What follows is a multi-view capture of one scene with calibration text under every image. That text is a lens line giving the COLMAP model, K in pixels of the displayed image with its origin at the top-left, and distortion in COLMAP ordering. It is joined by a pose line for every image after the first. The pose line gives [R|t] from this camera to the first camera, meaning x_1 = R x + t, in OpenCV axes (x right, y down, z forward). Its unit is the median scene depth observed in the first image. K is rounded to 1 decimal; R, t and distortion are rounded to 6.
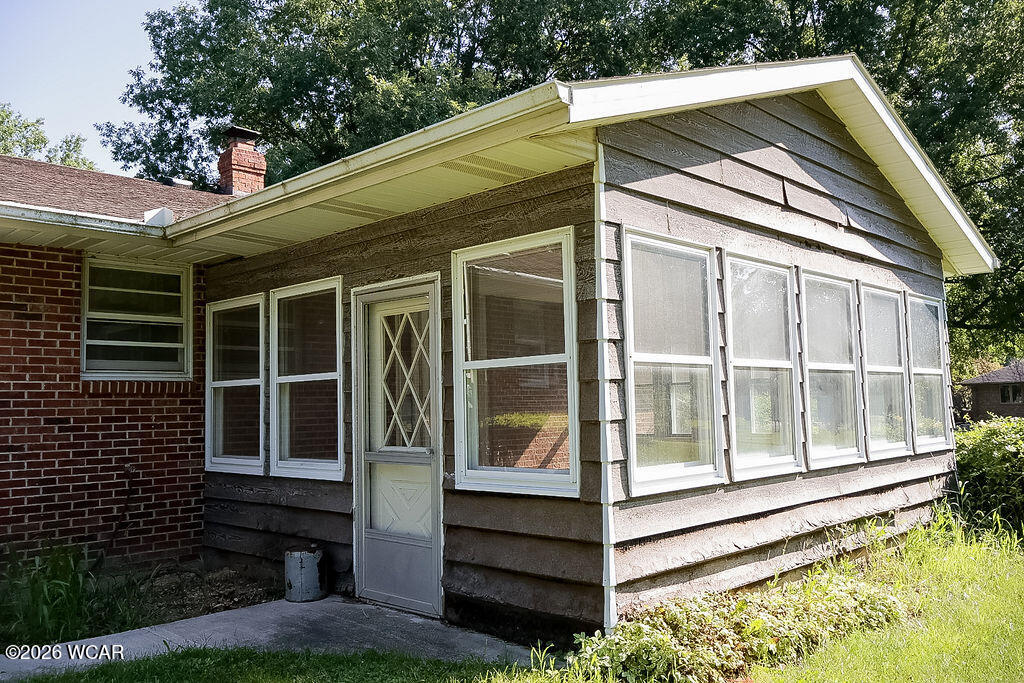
lens RADIAL K [[852.3, 0, 512.0], [0, 852.3, 341.5], [0, 0, 1]] dist [-0.005449, -0.003257]
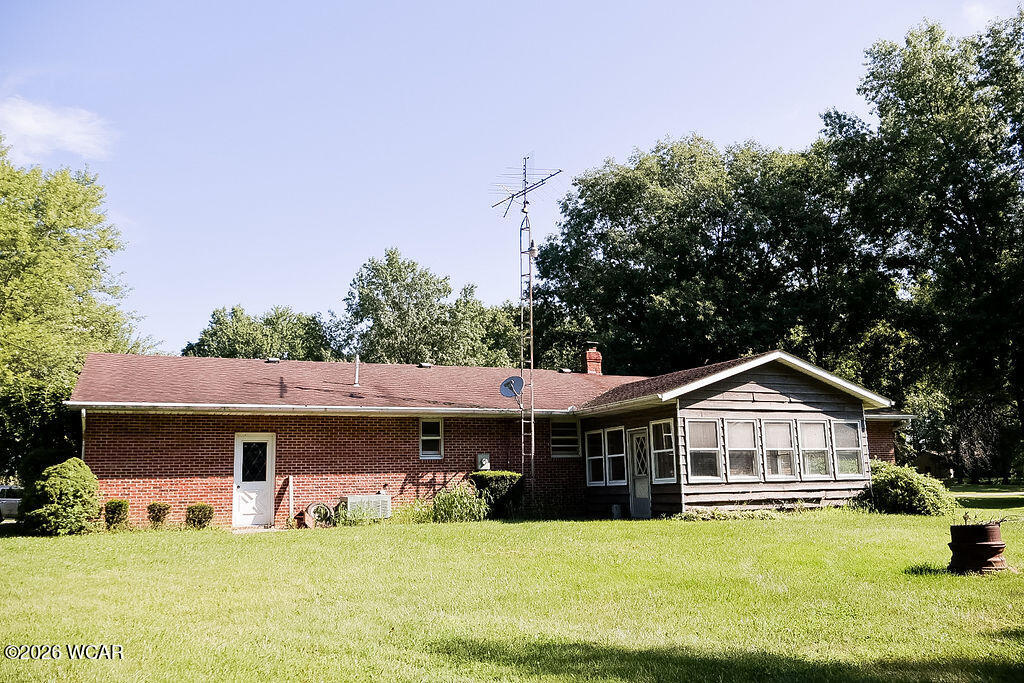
lens RADIAL K [[852.3, 0, 512.0], [0, 852.3, 341.5], [0, 0, 1]] dist [-0.005449, -0.003257]
pose [[0.923045, -0.065620, -0.379055, 0.784821], [0.031114, 0.994851, -0.096458, -0.107355], [0.383432, 0.077241, 0.920333, -2.621608]]
